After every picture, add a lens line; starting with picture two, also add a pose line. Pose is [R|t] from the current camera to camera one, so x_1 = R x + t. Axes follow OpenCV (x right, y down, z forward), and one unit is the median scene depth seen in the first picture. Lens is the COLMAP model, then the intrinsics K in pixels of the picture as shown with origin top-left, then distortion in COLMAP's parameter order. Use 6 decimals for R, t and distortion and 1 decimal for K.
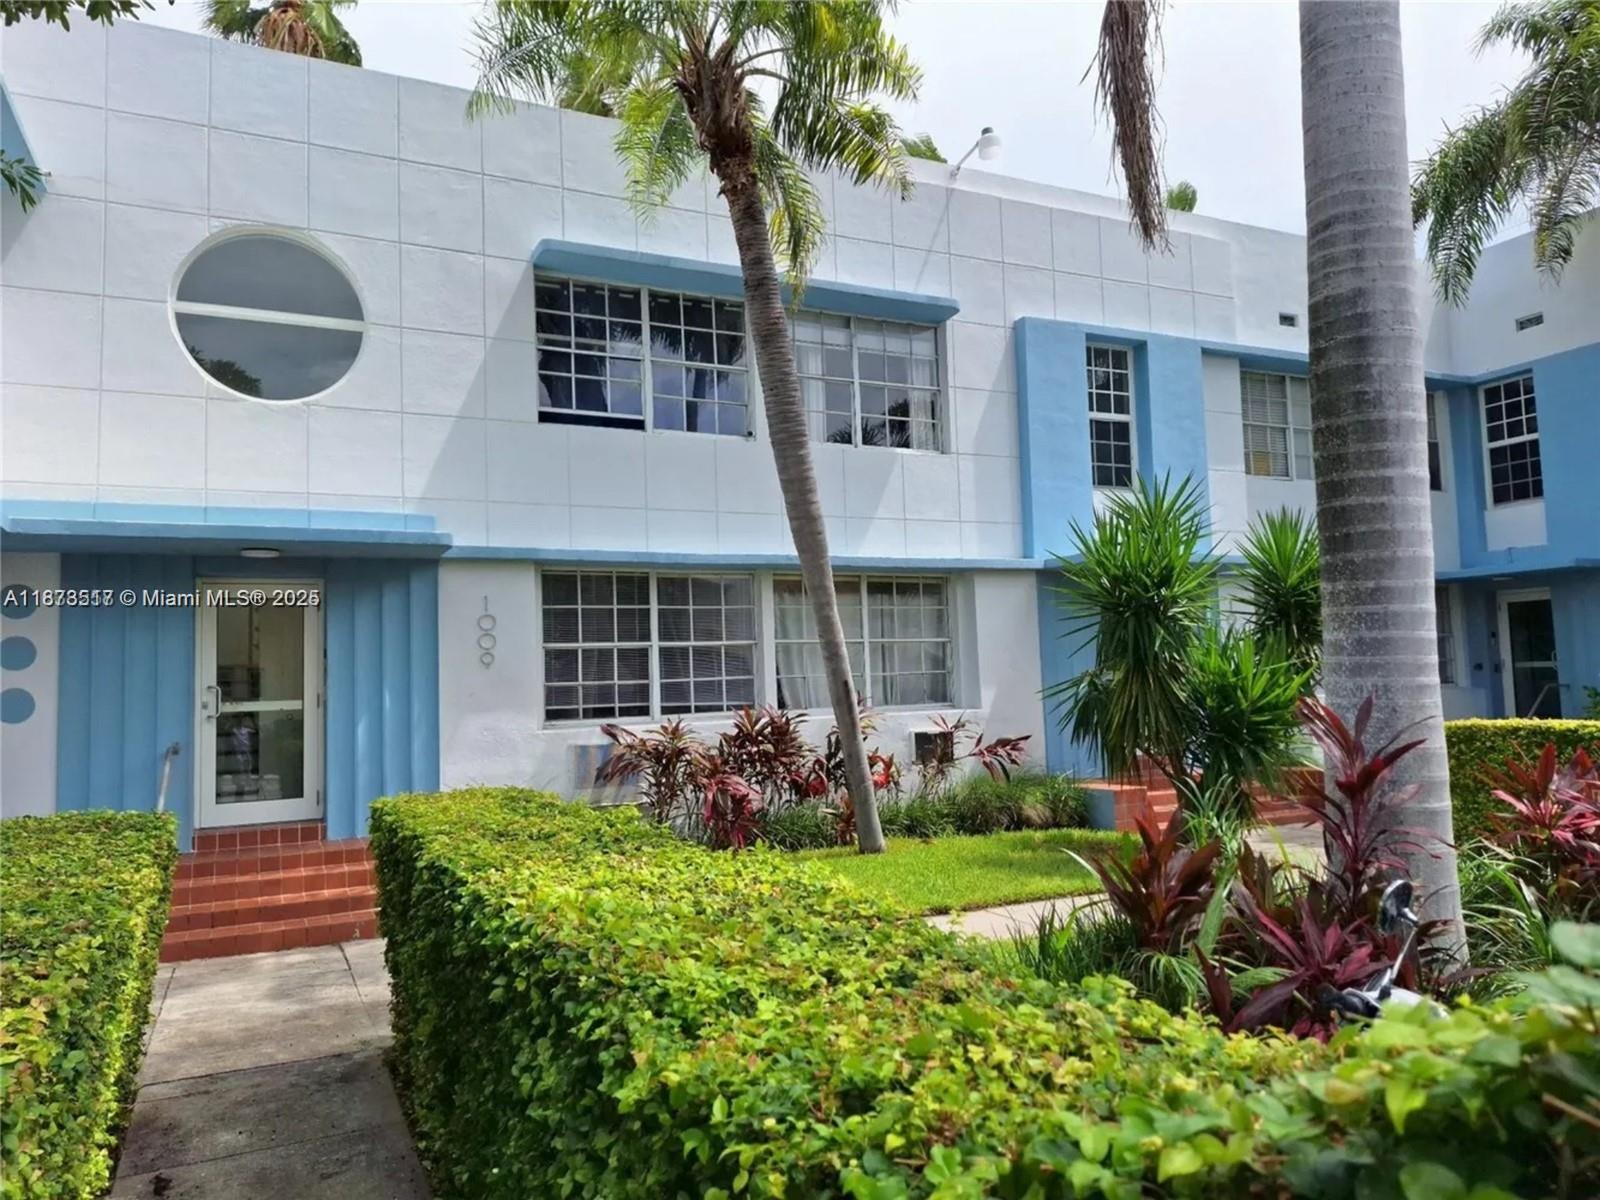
lens RADIAL K [[1125.8, 0, 800.0], [0, 1125.8, 600.0], [0, 0, 1]] dist [0.032938, 0.000866]
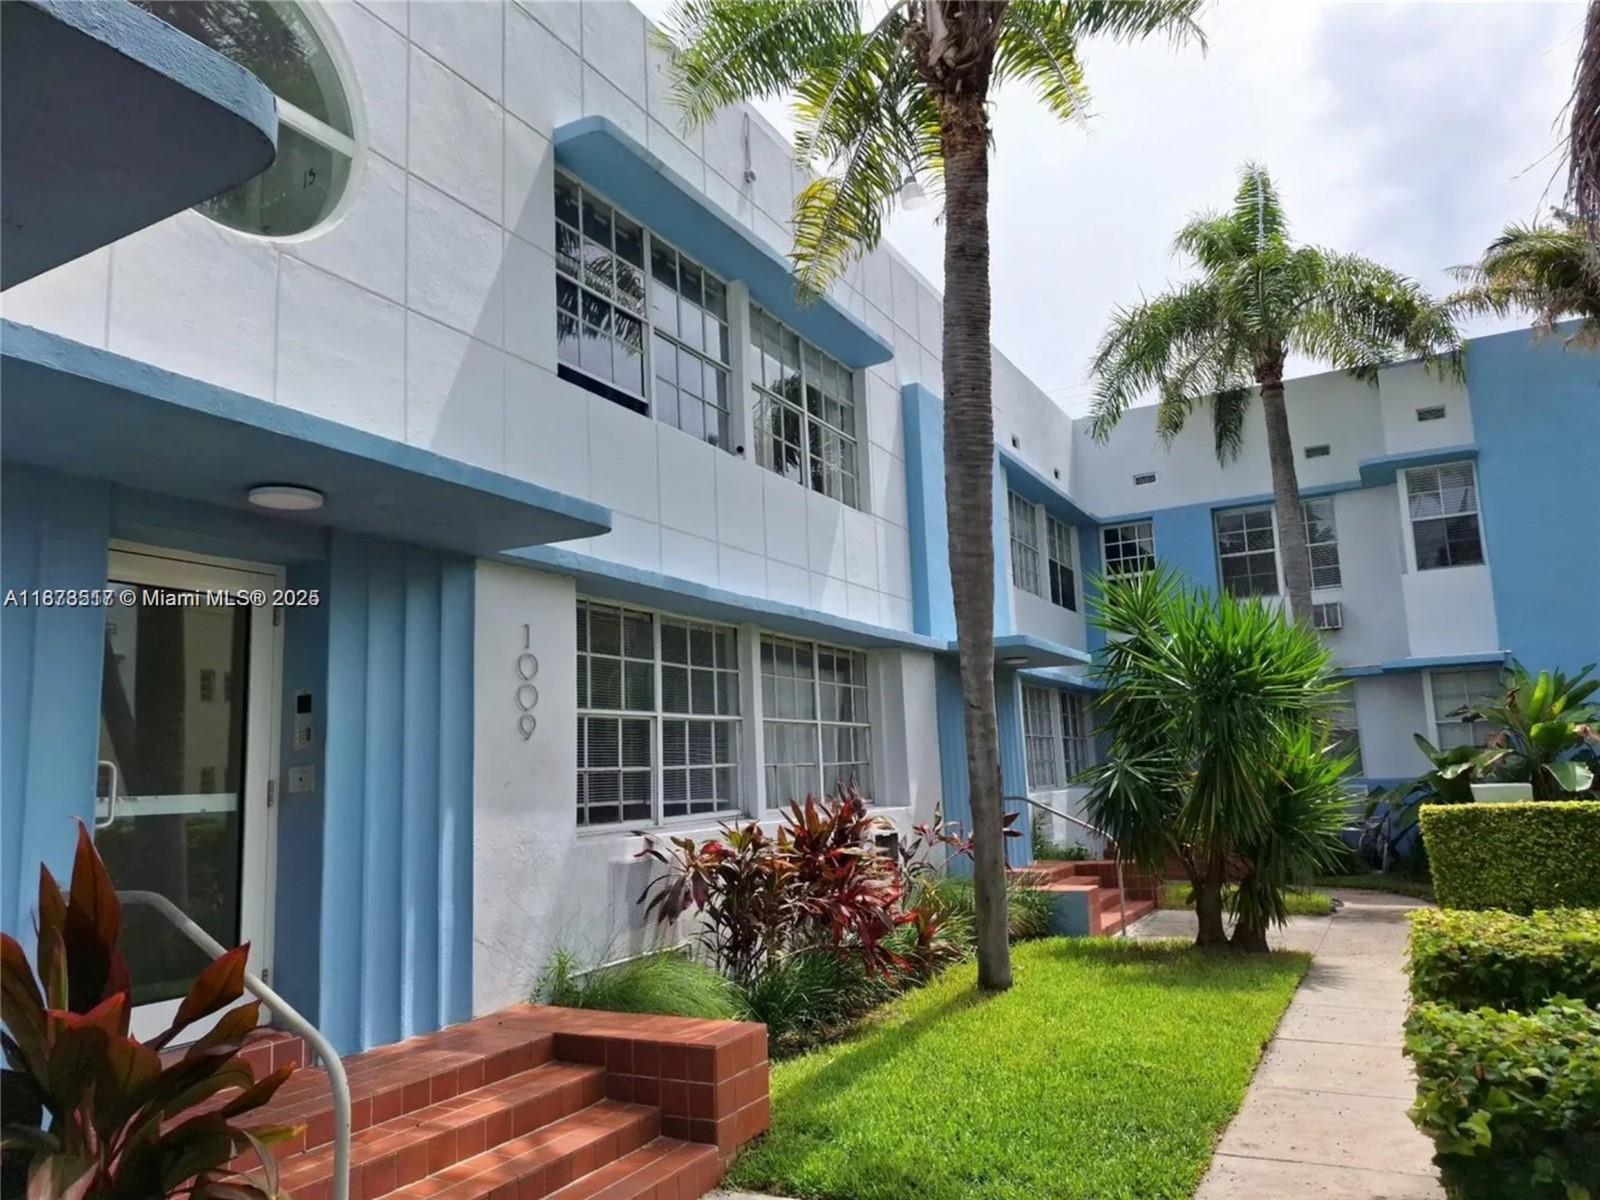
lens RADIAL K [[1125.8, 0, 800.0], [0, 1125.8, 600.0], [0, 0, 1]] dist [0.032938, 0.000866]
pose [[0.809751, 0.094428, 0.579125, -0.486903], [-0.033304, 0.992772, -0.115306, 0.047241], [-0.585827, 0.074082, 0.807043, 0.383999]]
